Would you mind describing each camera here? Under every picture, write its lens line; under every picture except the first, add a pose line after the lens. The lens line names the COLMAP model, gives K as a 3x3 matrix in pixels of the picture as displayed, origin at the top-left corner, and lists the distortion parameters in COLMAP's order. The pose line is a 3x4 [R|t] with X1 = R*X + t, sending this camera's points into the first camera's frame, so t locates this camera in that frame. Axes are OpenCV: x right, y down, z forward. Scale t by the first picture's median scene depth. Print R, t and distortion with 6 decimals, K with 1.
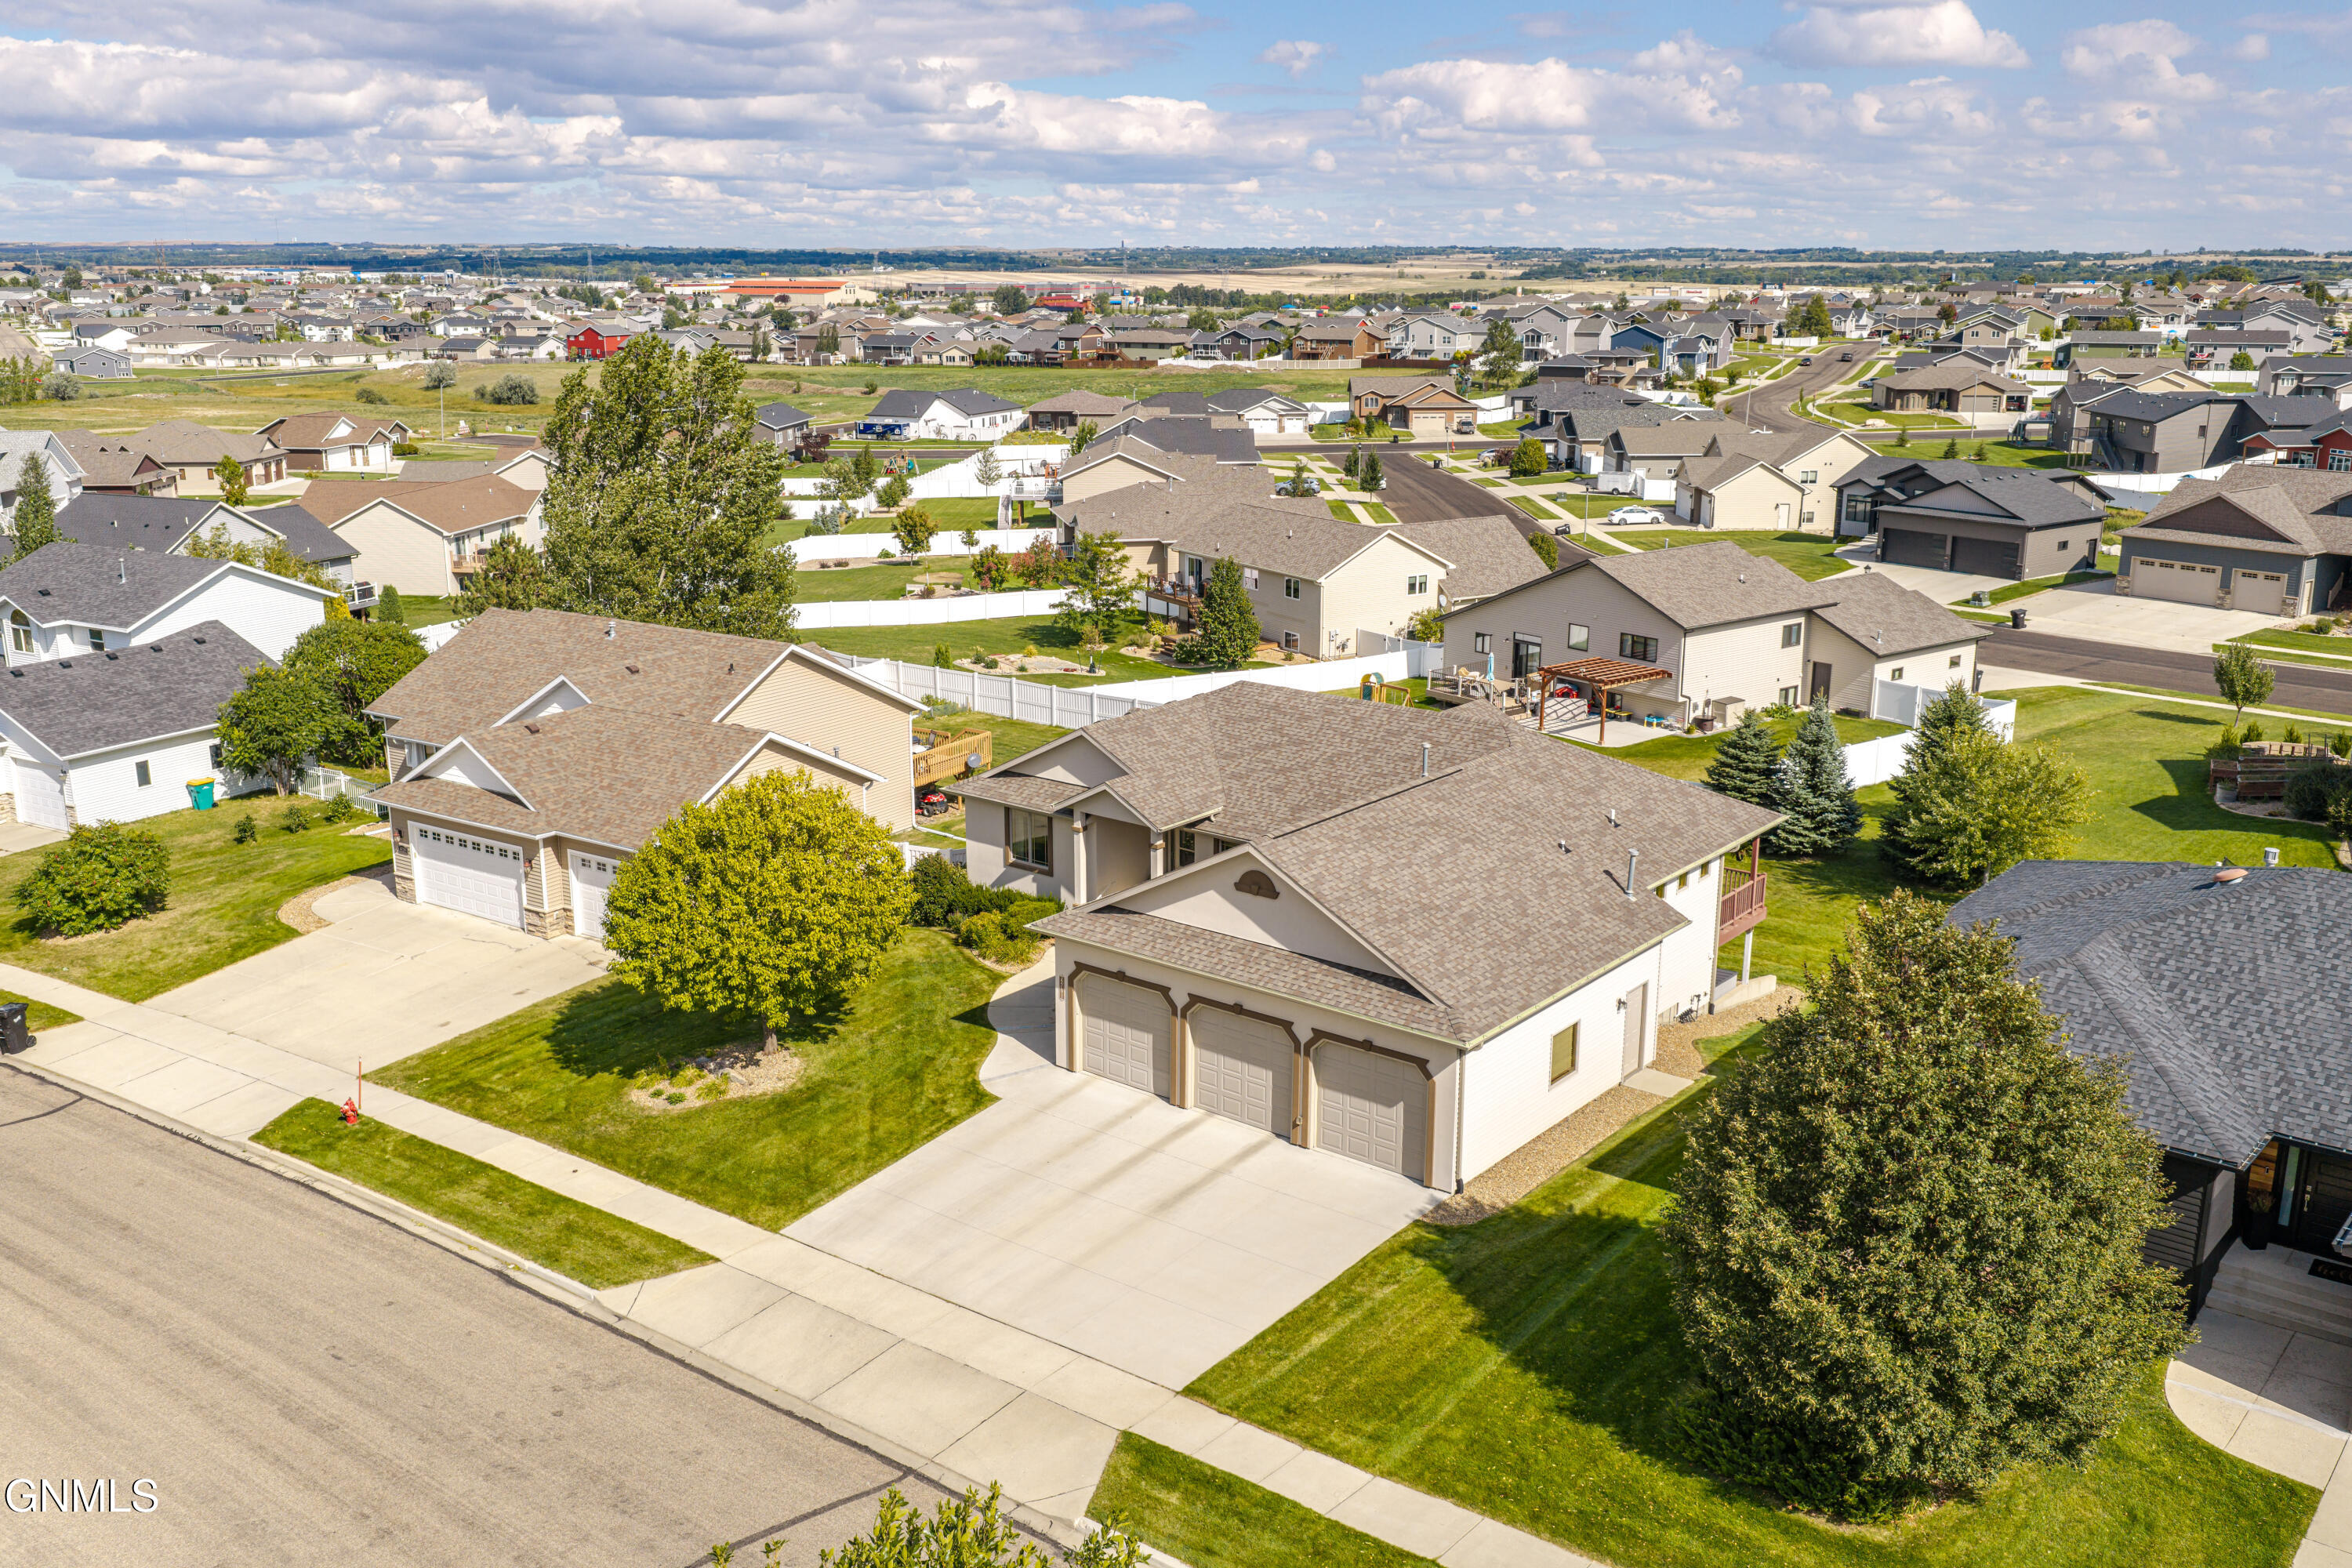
lens RADIAL K [[2202.2, 0, 1176.0], [0, 2202.2, 784.0], [0, 0, 1]] dist [0.007271, 0.018875]
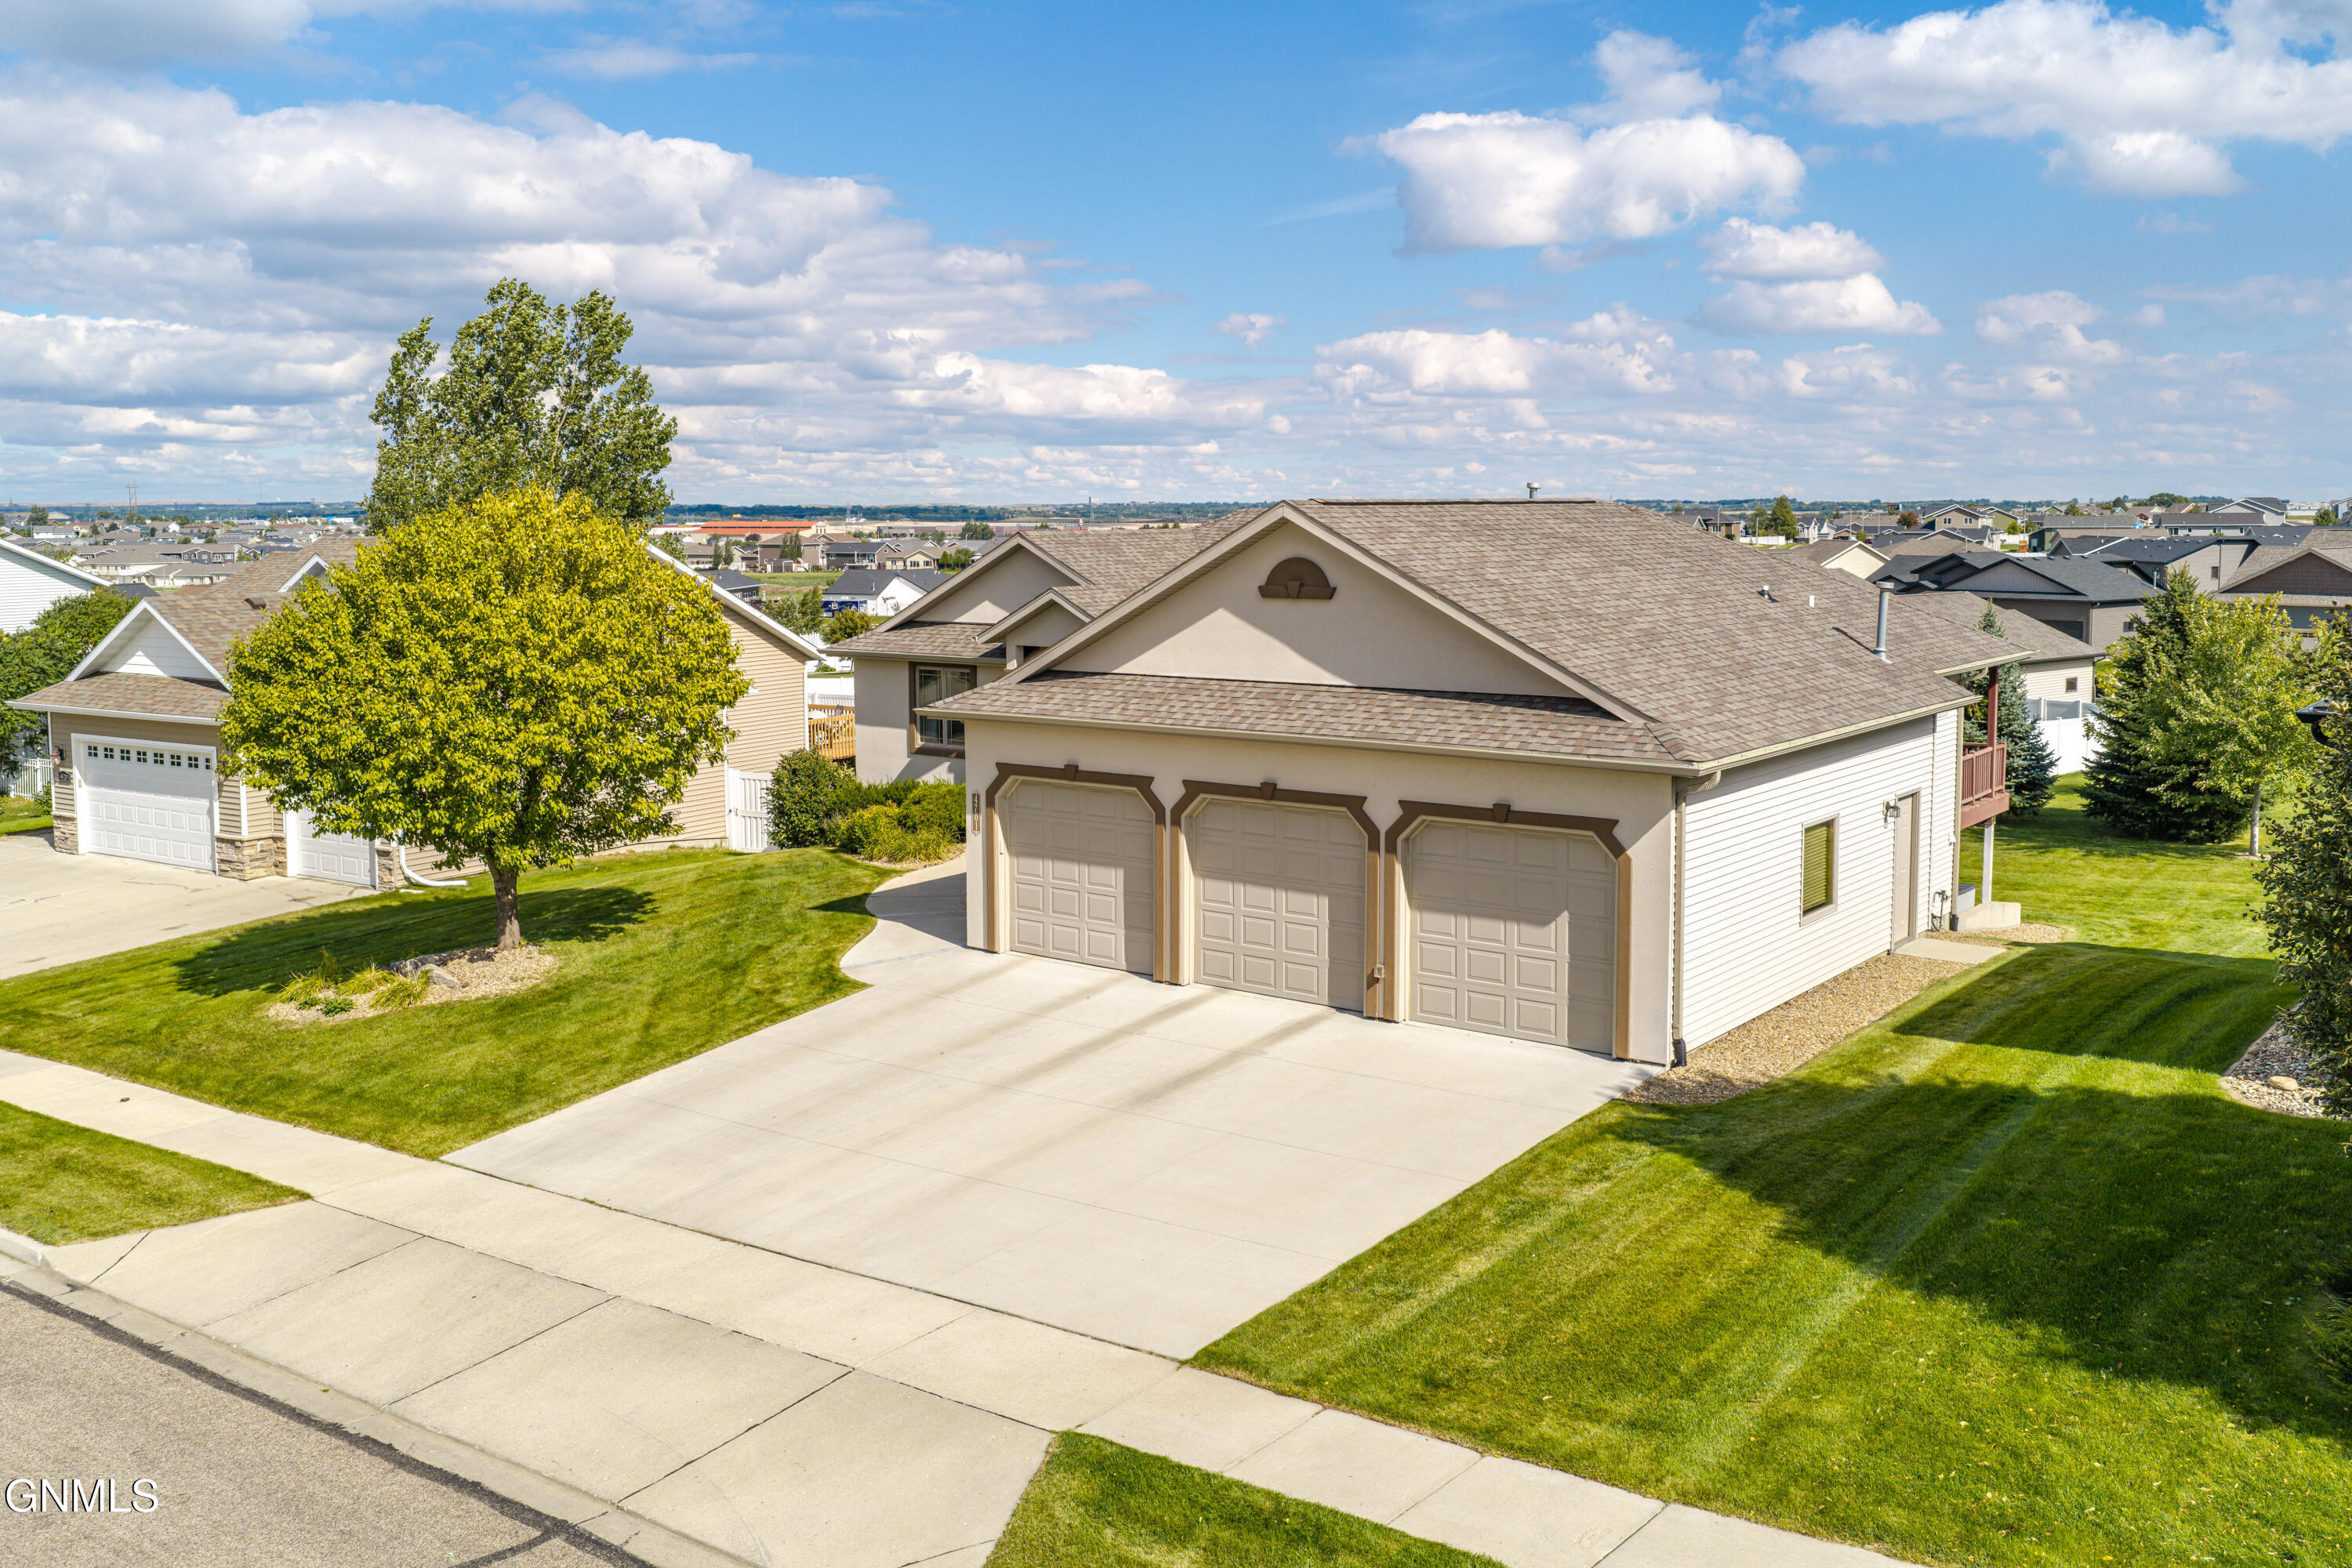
lens RADIAL K [[2157.1, 0, 1126.0], [0, 2157.1, 726.3], [0, 0, 1]] dist [0.011374, -0.001575]
pose [[0.999503, -0.029911, -0.009920, -0.002069], [0.028156, 0.989007, -0.145165, 0.154448], [0.014152, 0.144814, 0.989358, 0.393855]]
